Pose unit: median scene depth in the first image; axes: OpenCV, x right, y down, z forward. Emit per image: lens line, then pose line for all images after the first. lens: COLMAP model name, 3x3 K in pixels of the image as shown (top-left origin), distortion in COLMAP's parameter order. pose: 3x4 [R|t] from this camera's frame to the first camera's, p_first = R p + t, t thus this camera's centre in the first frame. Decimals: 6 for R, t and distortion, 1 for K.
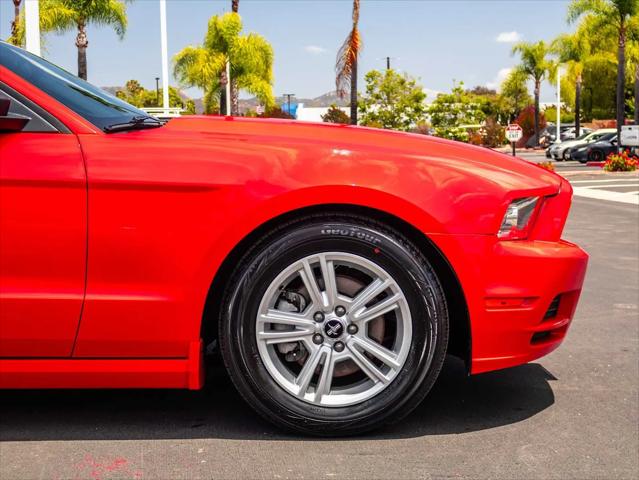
lens RADIAL K [[969.4, 0, 323.6], [0, 969.4, 244.8], [0, 0, 1]] dist [-0.007374, 0.000000]
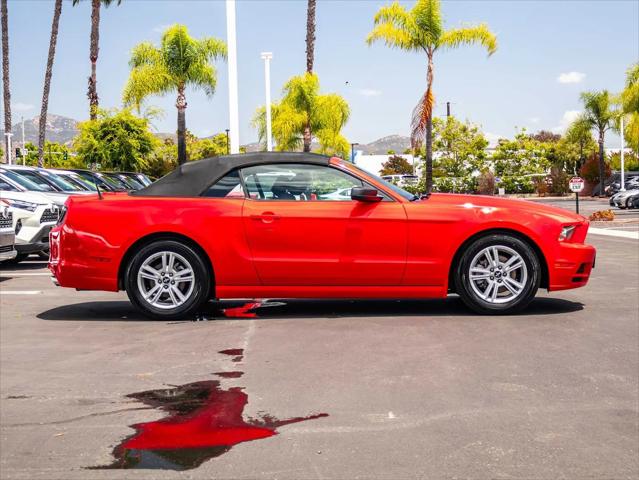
lens RADIAL K [[1141.2, 0, 325.9], [0, 1141.2, 218.6], [0, 0, 1]] dist [0.012225, 0.000000]
pose [[0.999553, -0.004644, -0.029531, -0.046960], [0.002323, 0.996939, -0.078143, 0.022625], [0.029803, 0.078039, 0.996505, -0.275279]]
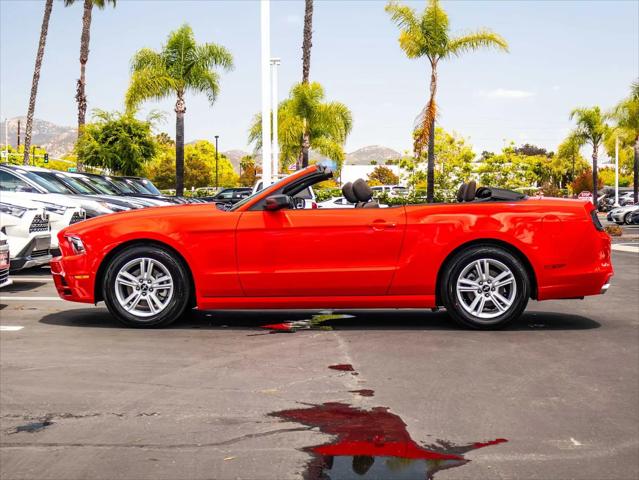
lens RADIAL K [[1141.2, 0, 314.2], [0, 1141.2, 236.4], [0, 0, 1]] dist [0.012225, 0.000000]
pose [[0.999859, 0.015562, -0.006251, -0.089036], [-0.015969, 0.997310, -0.071534, 0.022033], [0.005121, 0.071624, 0.997419, -0.256972]]
